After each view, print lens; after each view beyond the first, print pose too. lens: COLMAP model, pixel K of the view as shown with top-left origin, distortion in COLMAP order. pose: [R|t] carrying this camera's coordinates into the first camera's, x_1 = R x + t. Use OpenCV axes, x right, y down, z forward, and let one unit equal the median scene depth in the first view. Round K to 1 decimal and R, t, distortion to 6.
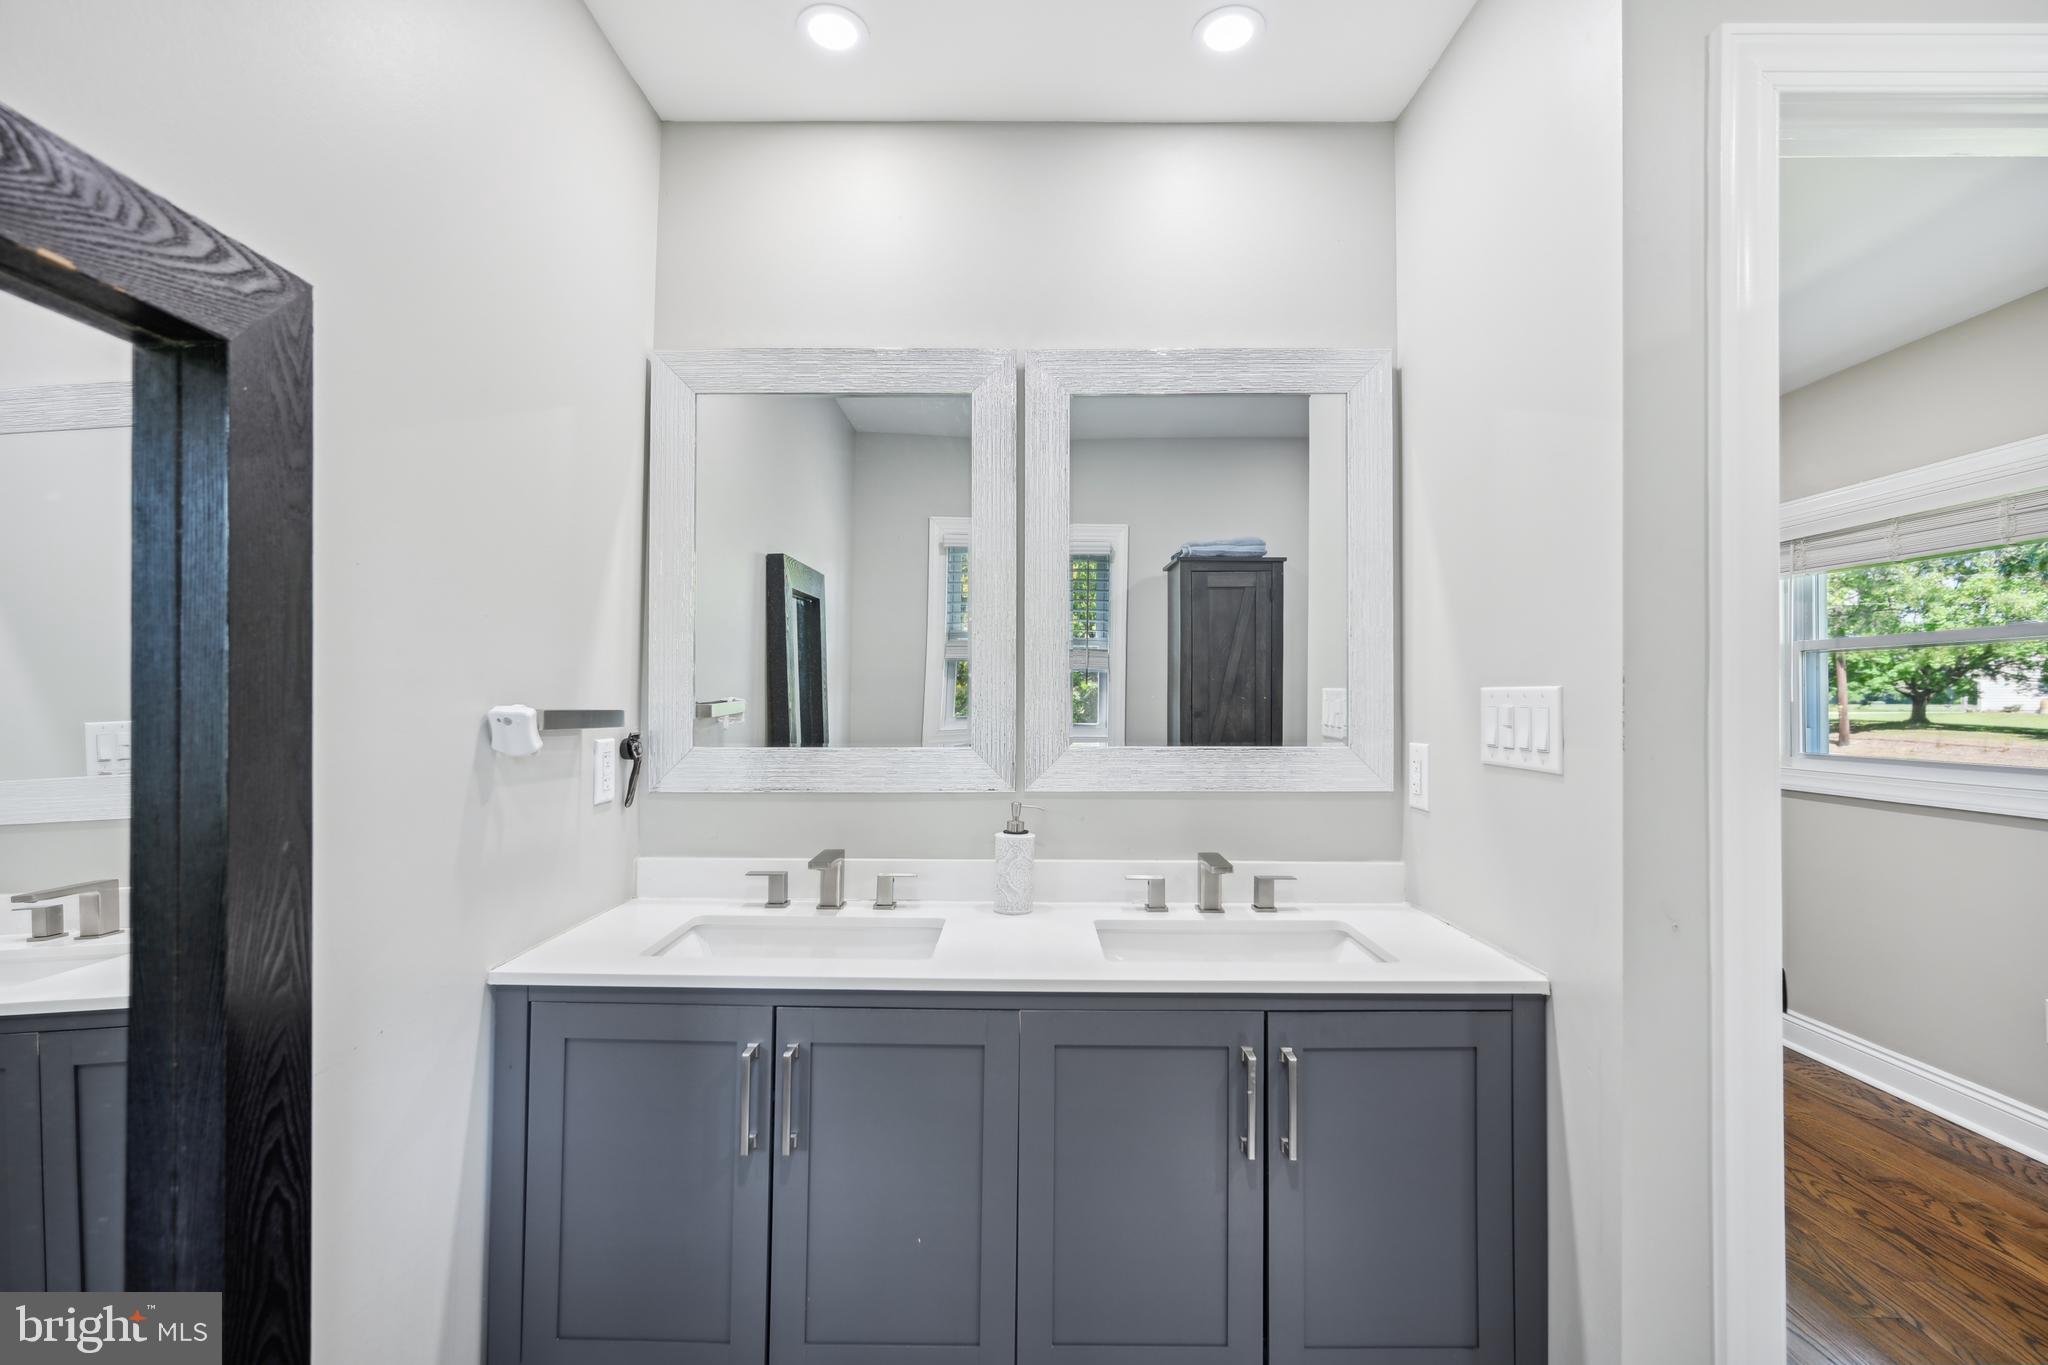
lens RADIAL K [[908.1, 0, 1011.6], [0, 908.1, 678.6], [0, 0, 1]] dist [-0.001457, 0.000811]
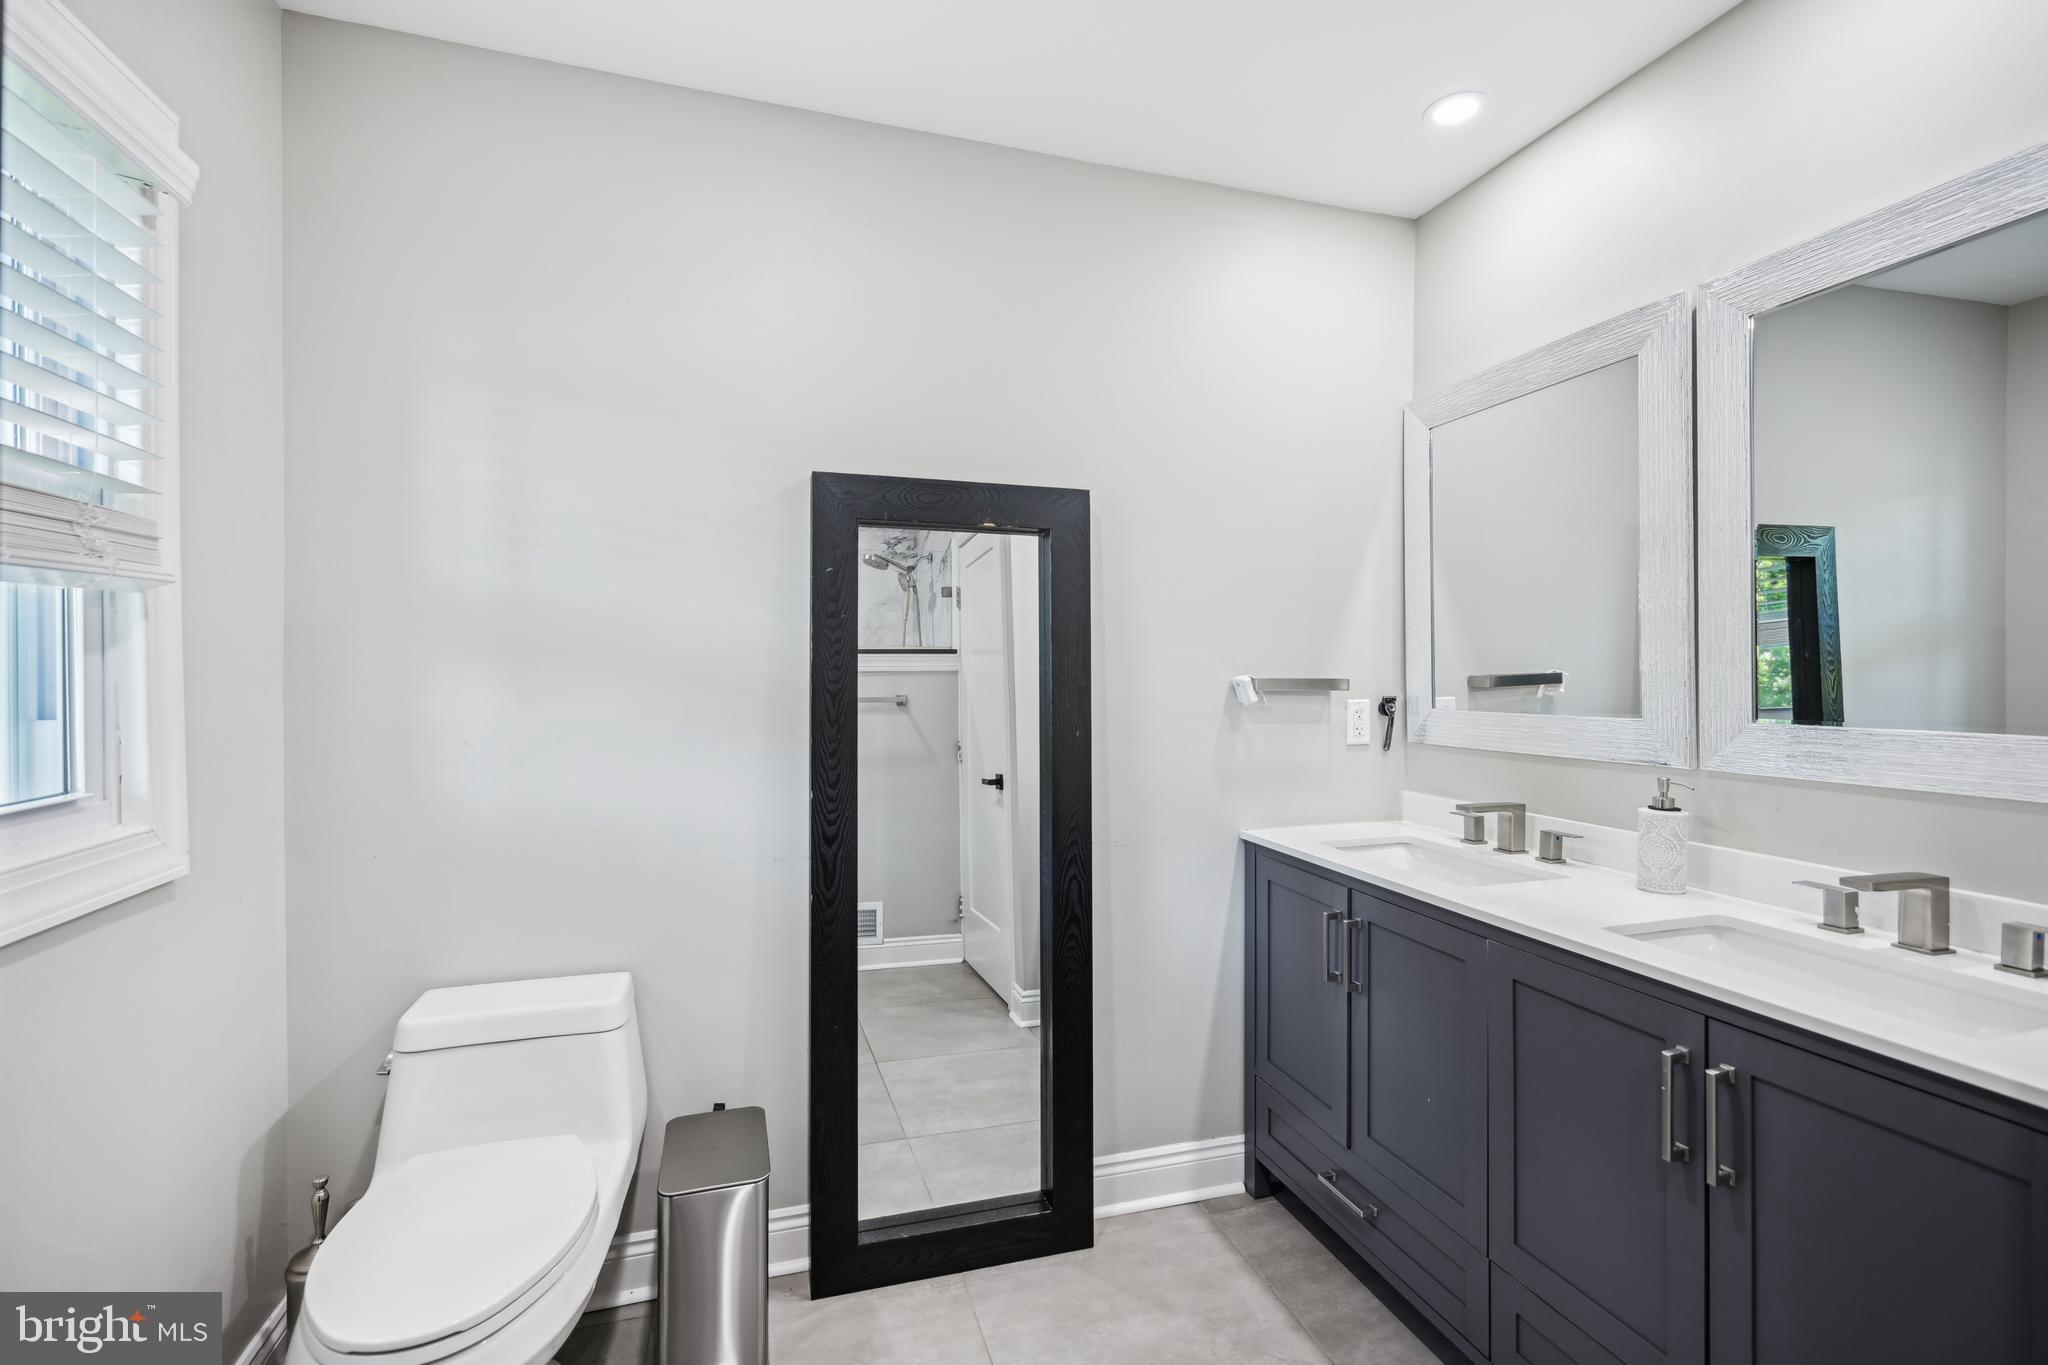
lens RADIAL K [[908.1, 0, 1016.7], [0, 908.1, 675.6], [0, 0, 1]] dist [-0.001457, 0.000811]
pose [[0.299246, -0.000022, -0.954176, 0.713656], [0.024888, 0.999660, 0.007782, 0.005117], [0.953851, -0.026076, 0.299145, 0.070353]]
